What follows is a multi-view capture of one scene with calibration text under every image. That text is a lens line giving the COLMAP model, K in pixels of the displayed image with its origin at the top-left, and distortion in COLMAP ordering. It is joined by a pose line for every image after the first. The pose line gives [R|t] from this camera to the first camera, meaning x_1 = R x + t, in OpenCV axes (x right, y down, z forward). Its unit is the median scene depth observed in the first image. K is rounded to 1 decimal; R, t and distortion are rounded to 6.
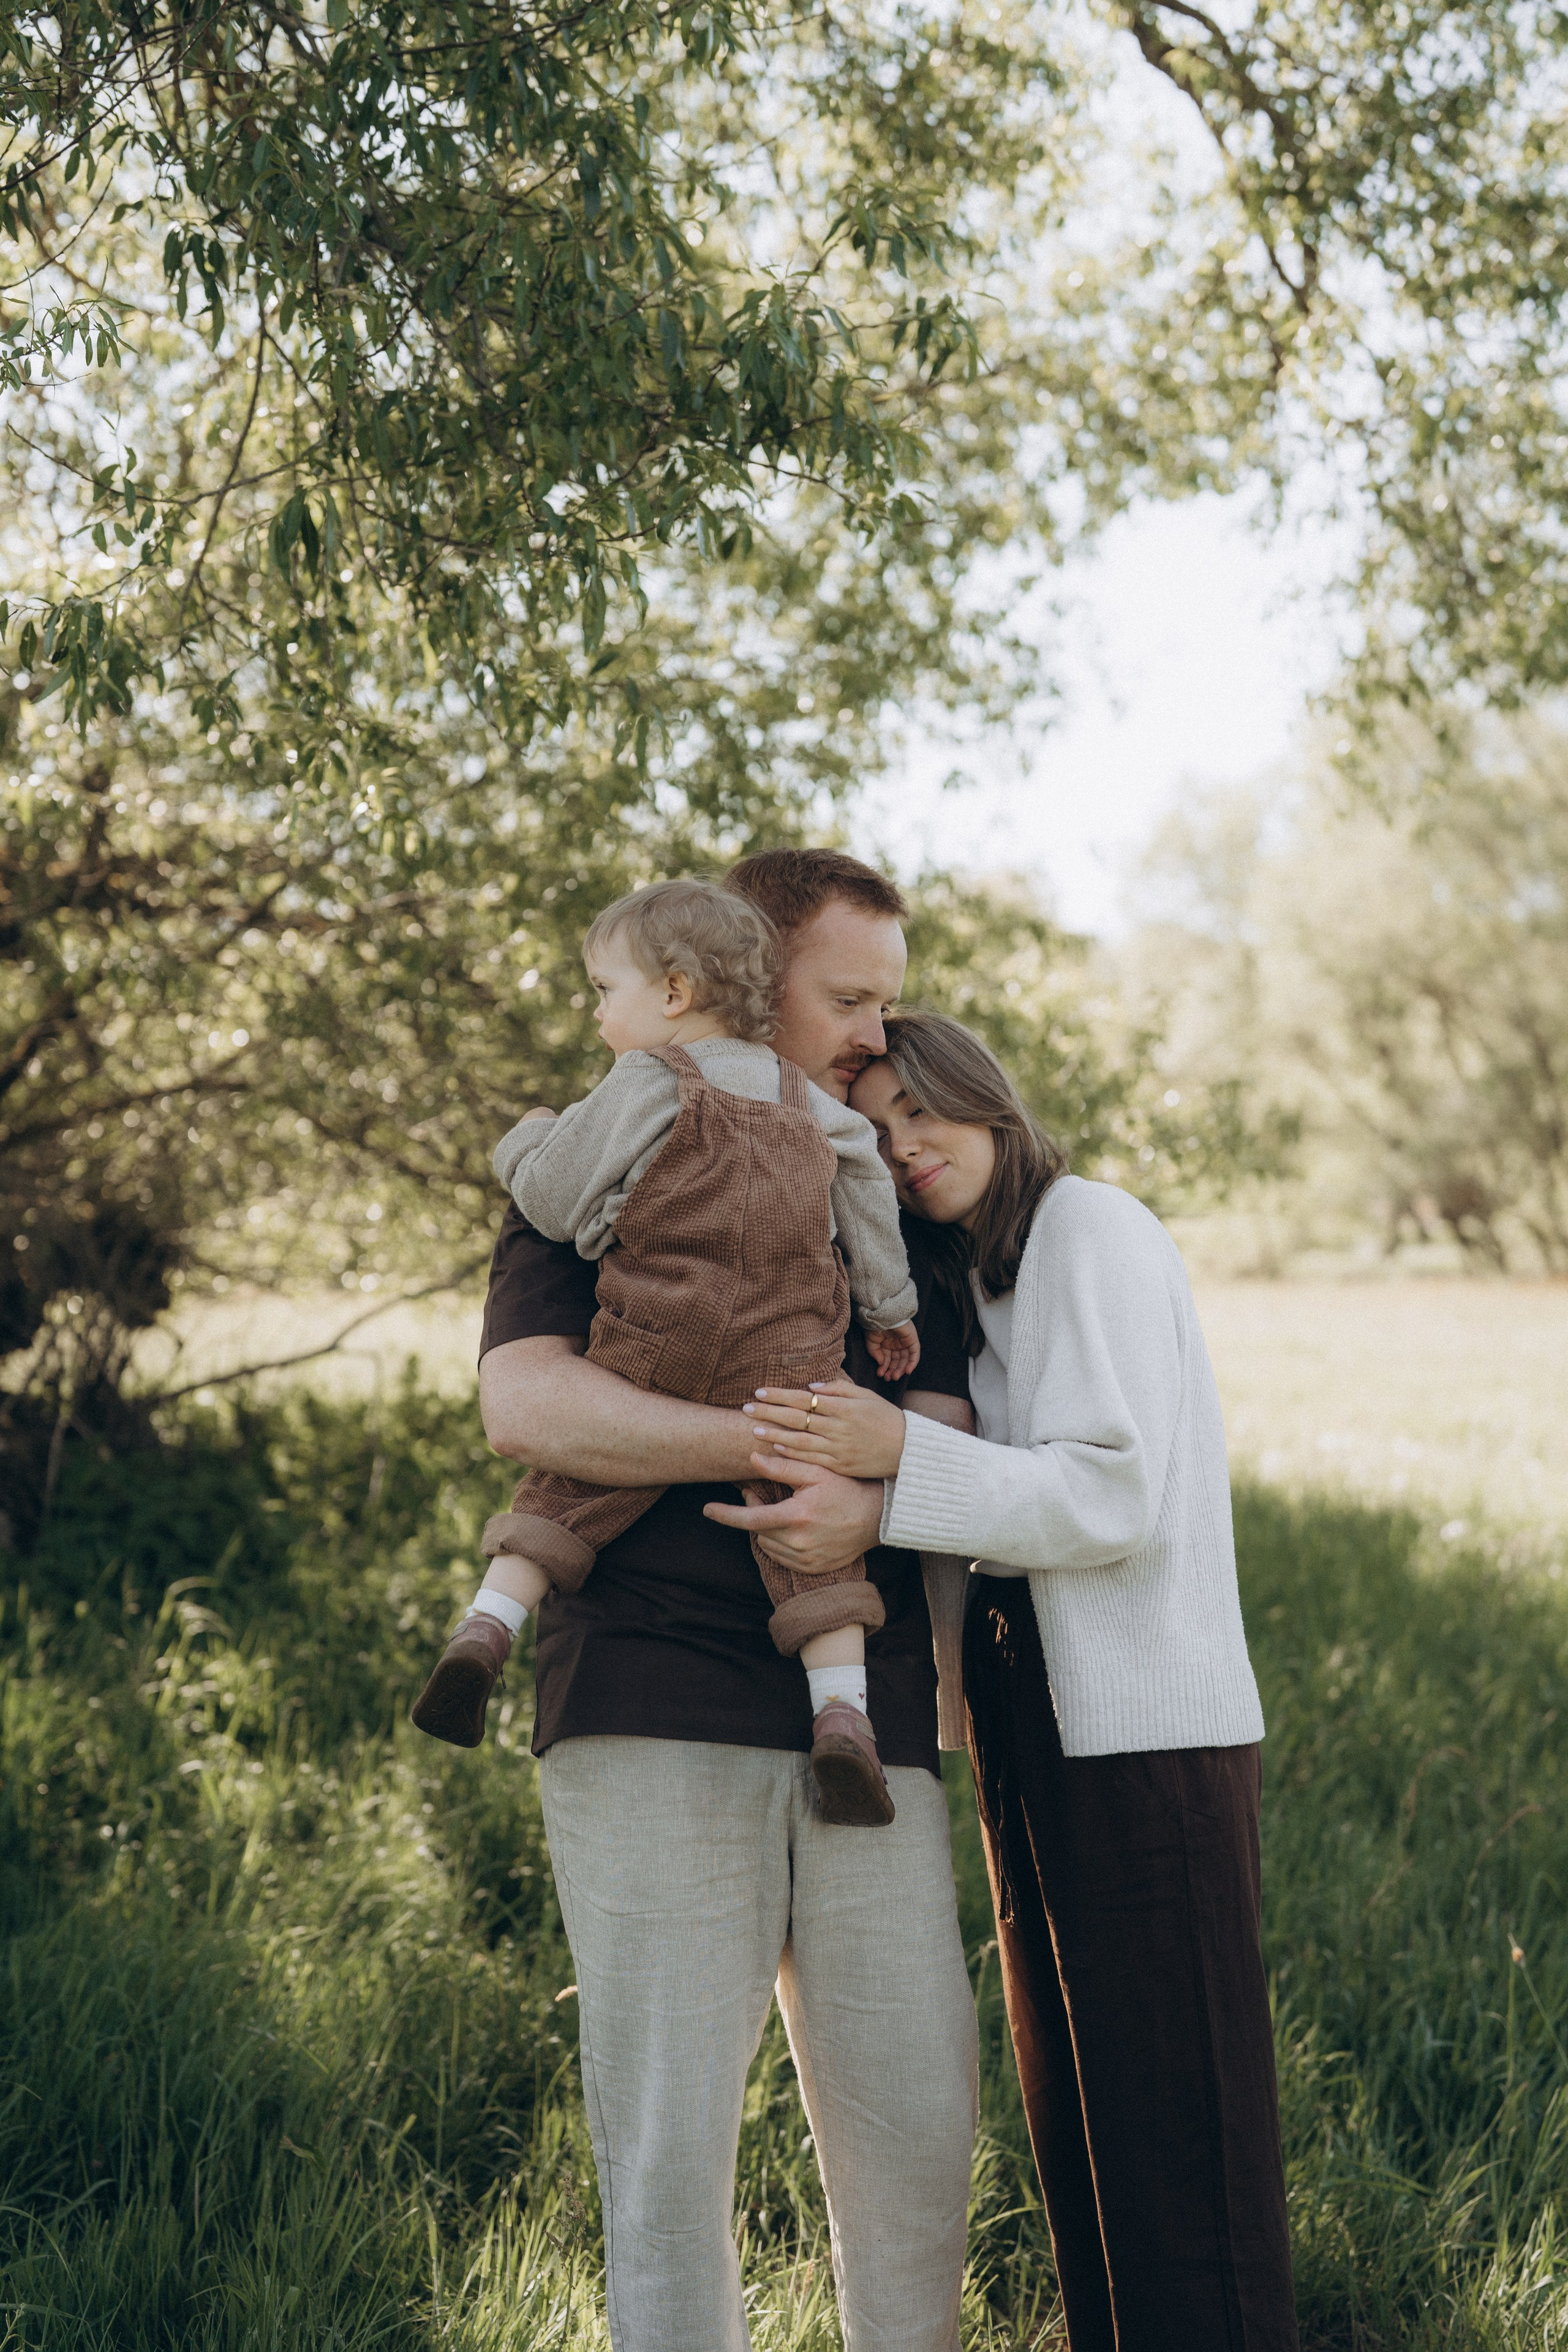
lens RADIAL K [[3269.0, 0, 783.0], [0, 3269.0, 1141.0], [0, 0, 1]] dist [-0.044268, -0.051720]
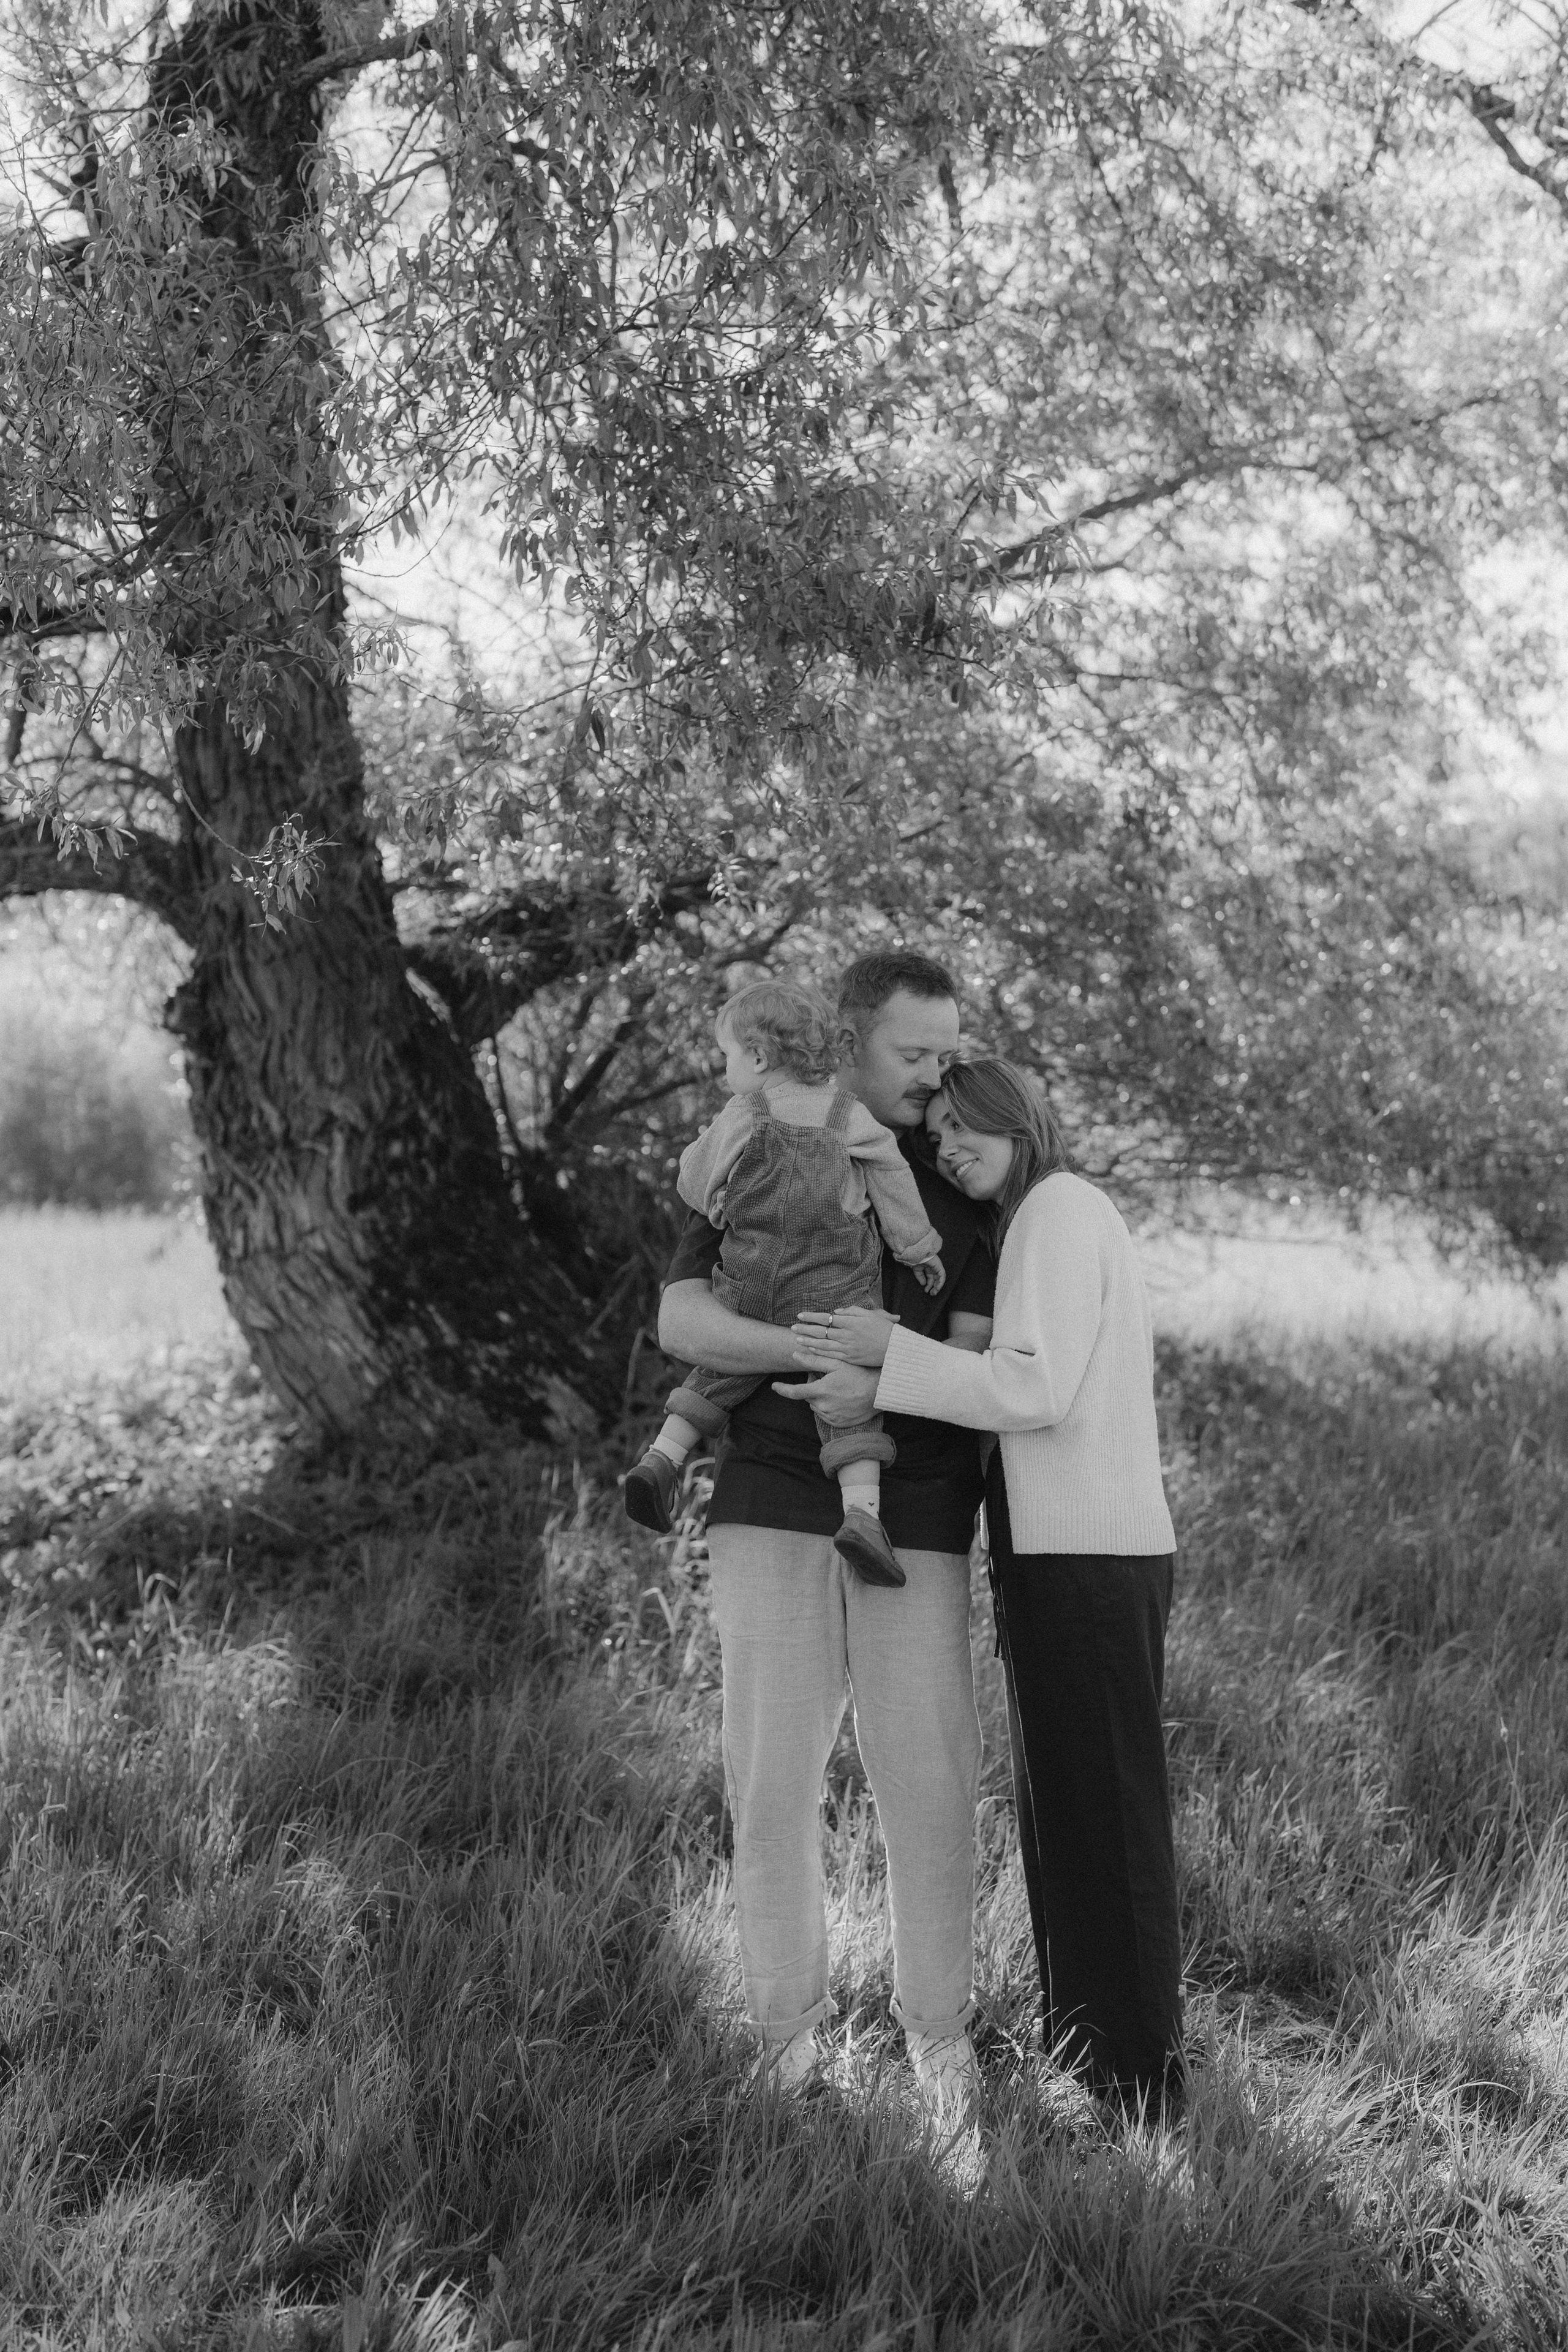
lens RADIAL K [[3275.2, 0, 795.5], [0, 3275.2, 1203.3], [0, 0, 1]] dist [0.022972, 0.060286]
pose [[0.972538, 0.001875, -0.232737, 0.328294], [0.008092, 0.999091, 0.041864, -0.038923], [0.232604, -0.042597, 0.971638, -0.498172]]
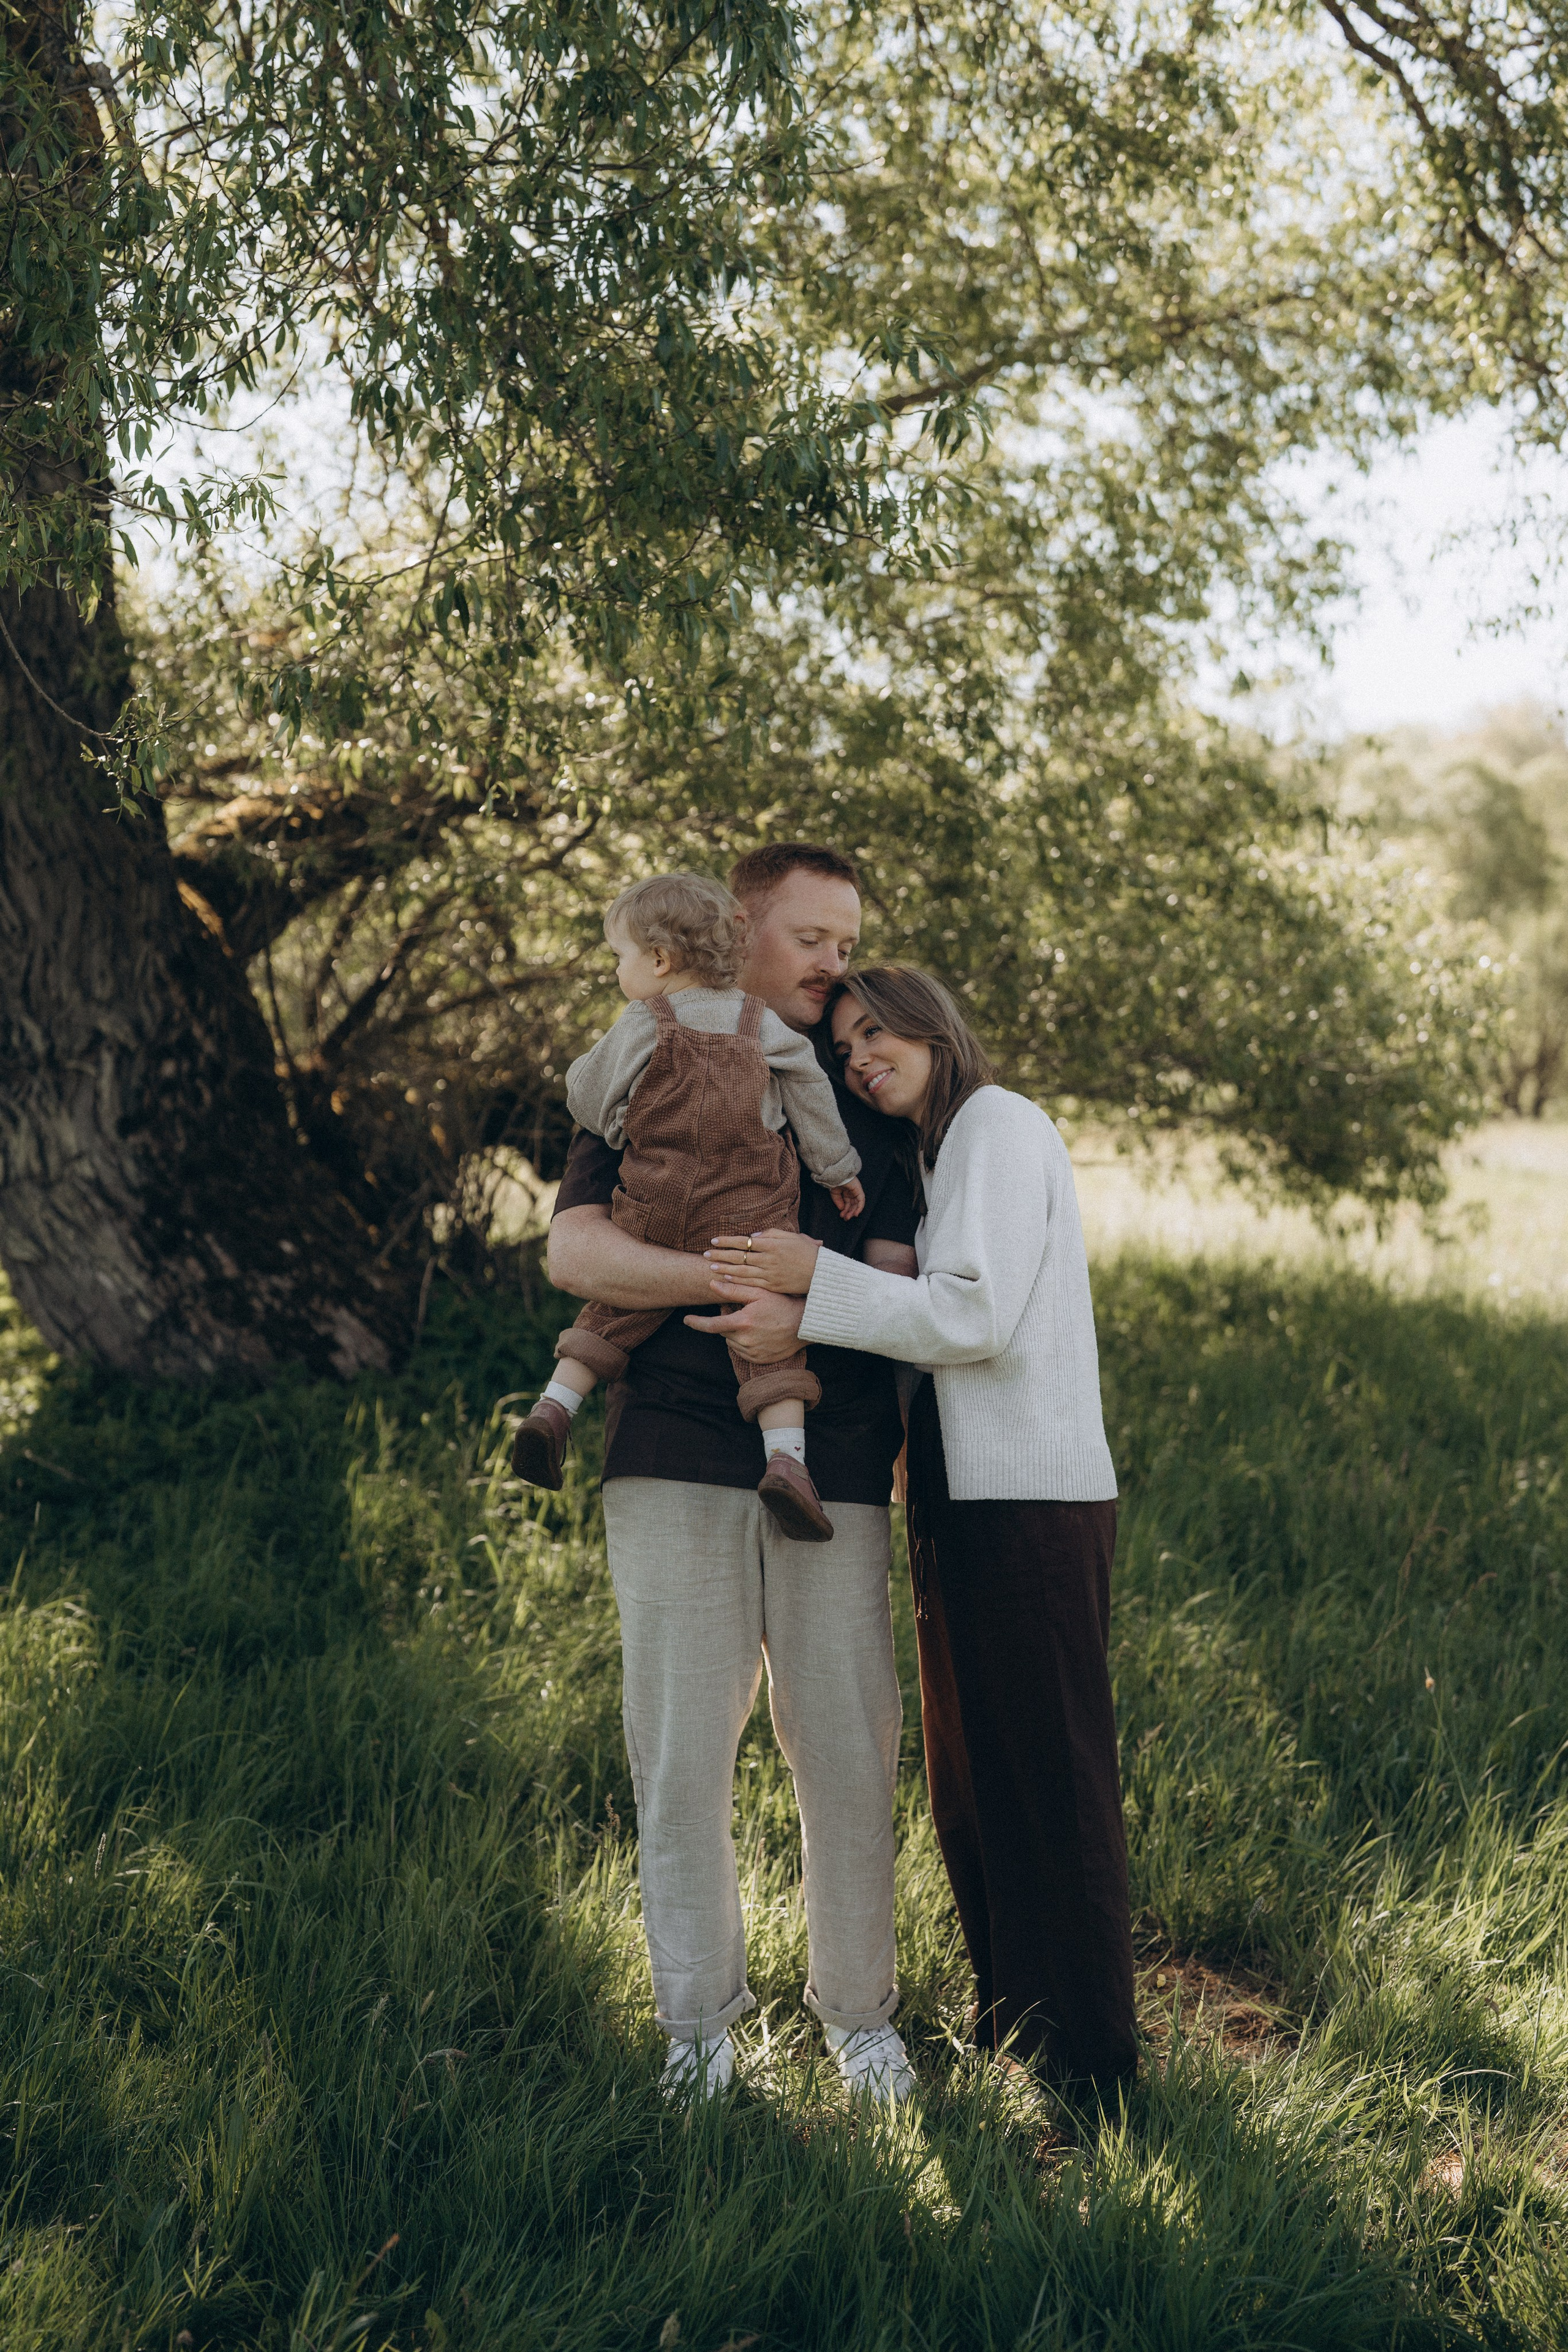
lens RADIAL K [[3300.6, 0, 784.0], [0, 3300.6, 1176.0], [0, 0, 1]] dist [0.035228, -0.029214]
pose [[0.988555, 0.000505, -0.150862, 0.219144], [0.008124, 0.998365, 0.056578, -0.030004], [0.150644, -0.057156, 0.986935, -0.393355]]
